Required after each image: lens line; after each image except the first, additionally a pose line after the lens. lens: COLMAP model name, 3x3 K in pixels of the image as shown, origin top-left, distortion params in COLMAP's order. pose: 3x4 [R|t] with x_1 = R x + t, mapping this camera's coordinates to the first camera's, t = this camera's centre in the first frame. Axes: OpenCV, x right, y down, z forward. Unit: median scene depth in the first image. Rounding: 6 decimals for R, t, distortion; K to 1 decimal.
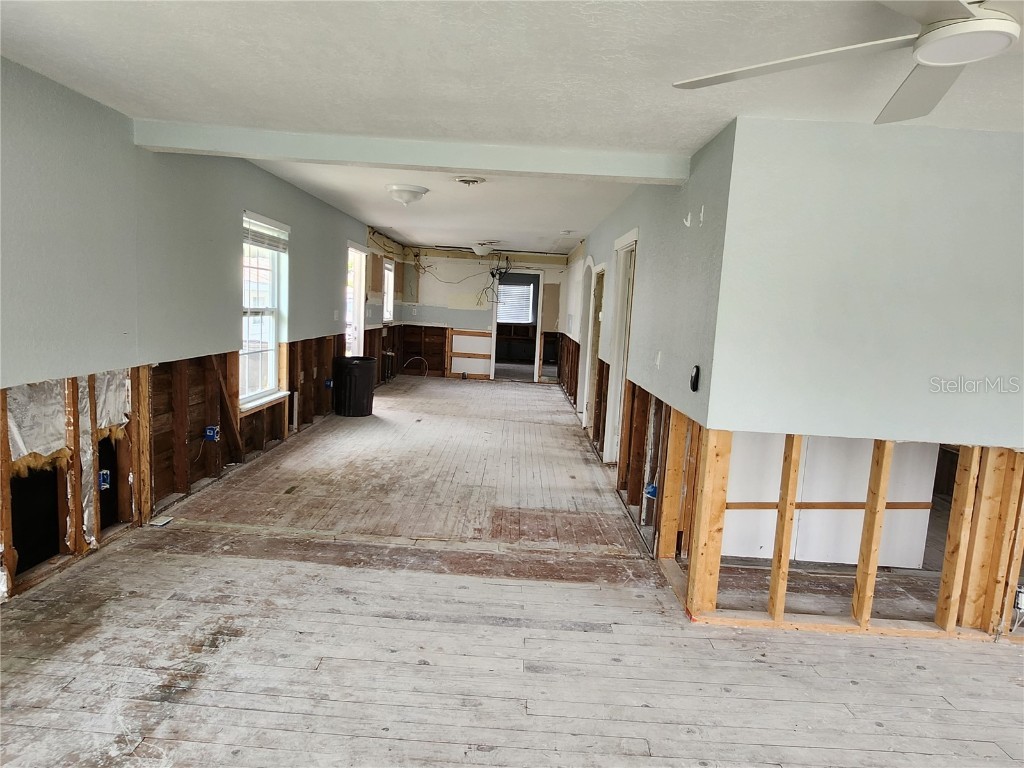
lens RADIAL K [[594.0, 0, 509.8], [0, 594.0, 378.7], [0, 0, 1]] dist [0.023046, -0.018086]
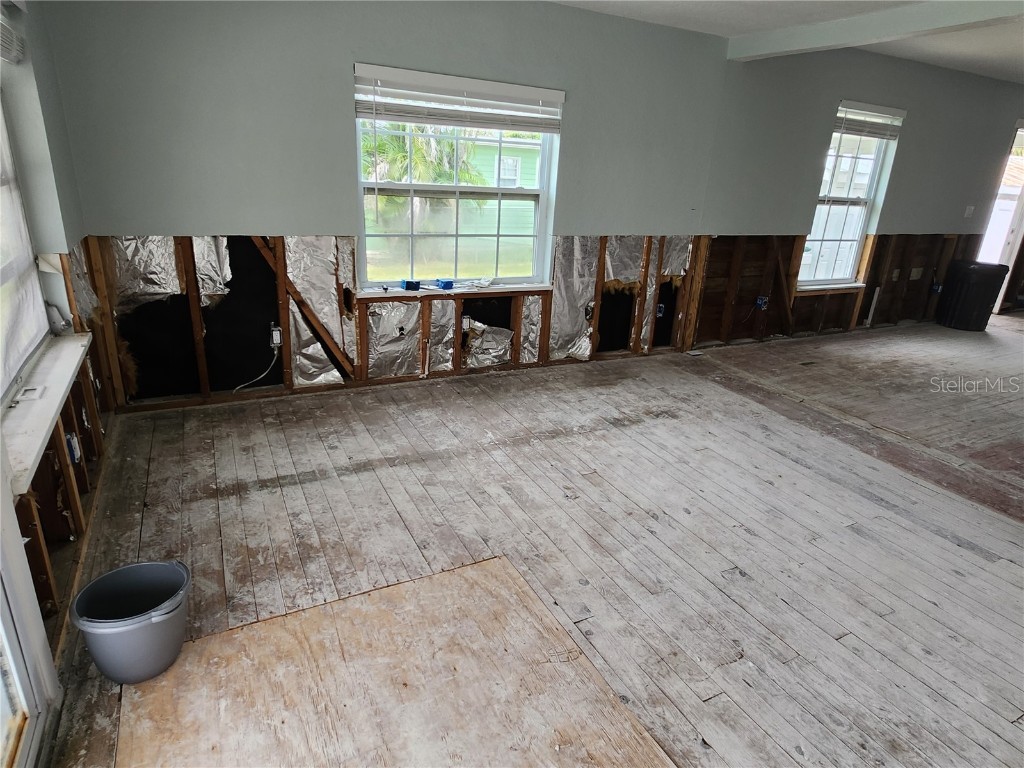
lens RADIAL K [[594.0, 0, 509.8], [0, 594.0, 378.7], [0, 0, 1]] dist [0.023046, -0.018086]
pose [[0.468505, 0.256489, -0.845409, 0.413932], [-0.131792, 0.966512, 0.220195, 0.053945], [0.873575, 0.008256, 0.486619, -0.037918]]
